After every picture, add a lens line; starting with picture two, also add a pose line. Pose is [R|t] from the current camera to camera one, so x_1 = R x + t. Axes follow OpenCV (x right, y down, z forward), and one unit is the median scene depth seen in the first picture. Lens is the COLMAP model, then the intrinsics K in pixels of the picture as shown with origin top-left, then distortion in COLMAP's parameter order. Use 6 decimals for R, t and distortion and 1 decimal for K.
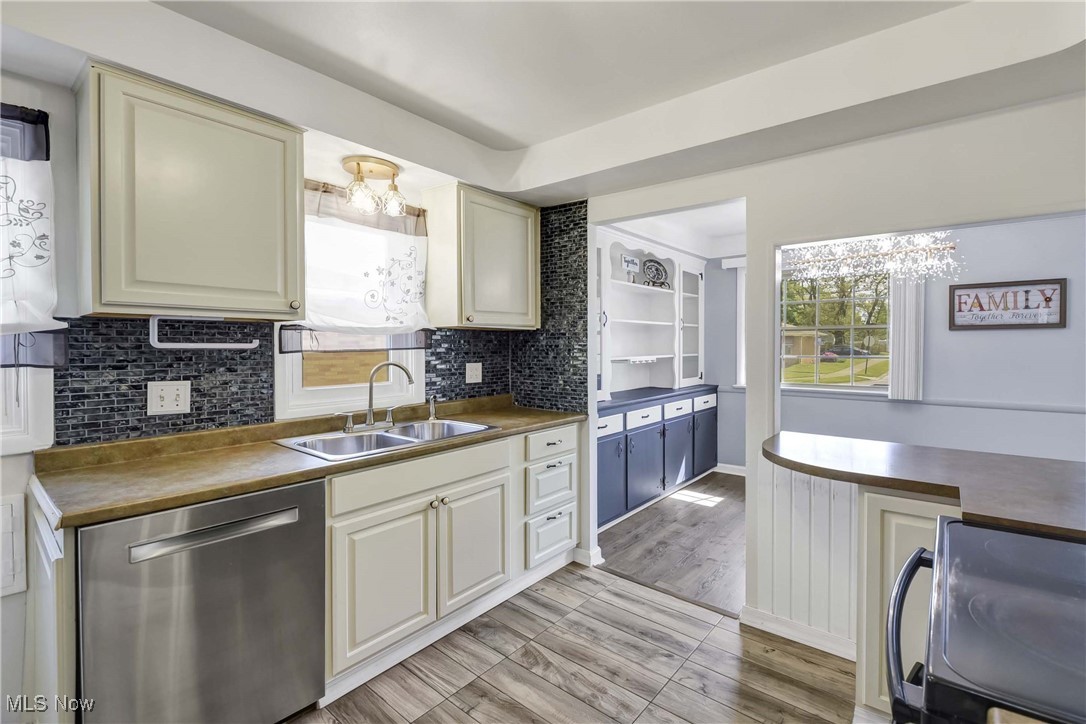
lens RADIAL K [[470.0, 0, 584.8], [0, 470.0, 354.4], [0, 0, 1]] dist [-0.004701, -0.002165]
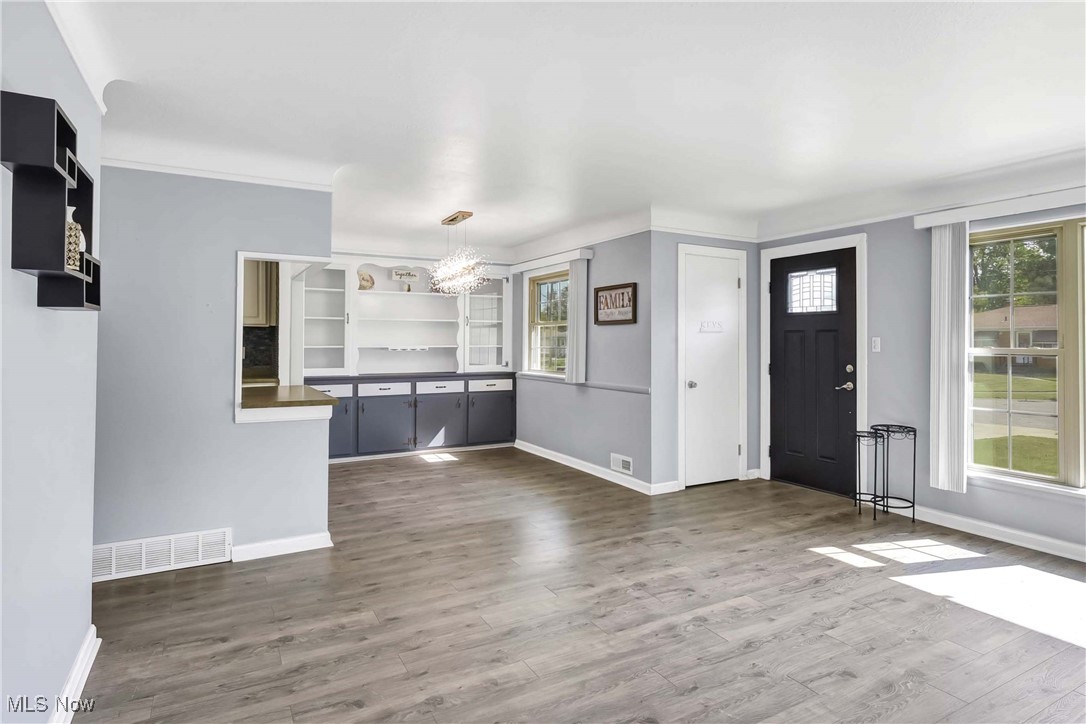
lens RADIAL K [[632.0, 0, 613.4], [0, 632.0, 328.3], [0, 0, 1]] dist [-0.006752, 0.004048]
pose [[0.930031, -0.003241, -0.367466, 1.559533], [-0.012769, 0.999072, -0.041129, 0.024026], [0.367259, 0.042944, 0.929127, -0.532962]]
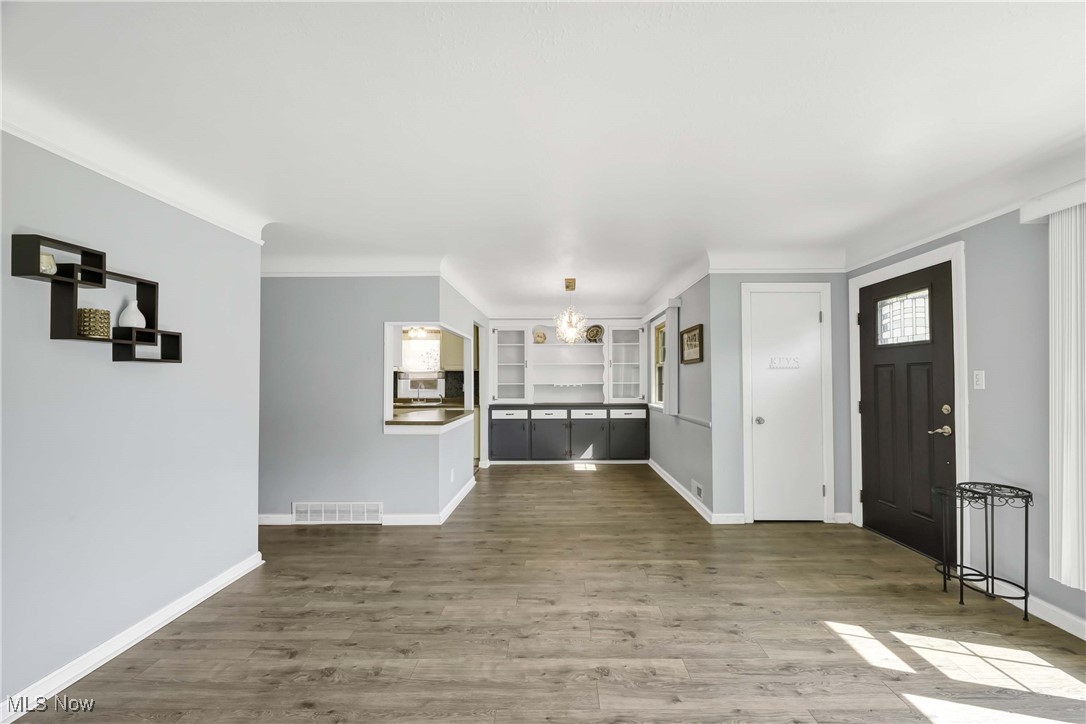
lens RADIAL K [[453.2, 0, 554.3], [0, 453.2, 371.7], [0, 0, 1]] dist [-0.004655, -0.003077]
pose [[0.579106, -0.015399, -0.815107, 1.800591], [-0.012715, 0.999529, -0.027917, 0.011600], [0.815153, 0.026531, 0.578638, -0.073160]]
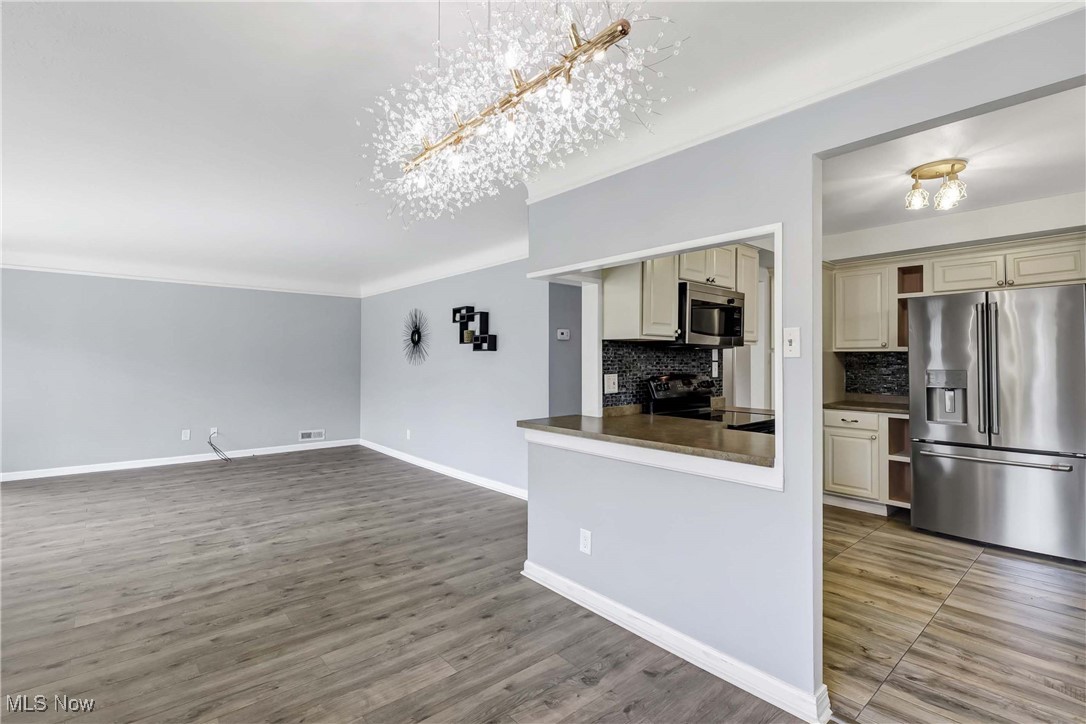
lens RADIAL K [[487.6, 0, 535.8], [0, 487.6, 357.8], [0, 0, 1]] dist [-0.000285, -0.001129]
pose [[-0.976981, 0.000639, 0.213323, 0.420882], [0.004429, 0.999841, 0.017289, -0.018668], [-0.213278, 0.017836, -0.976829, 1.244391]]
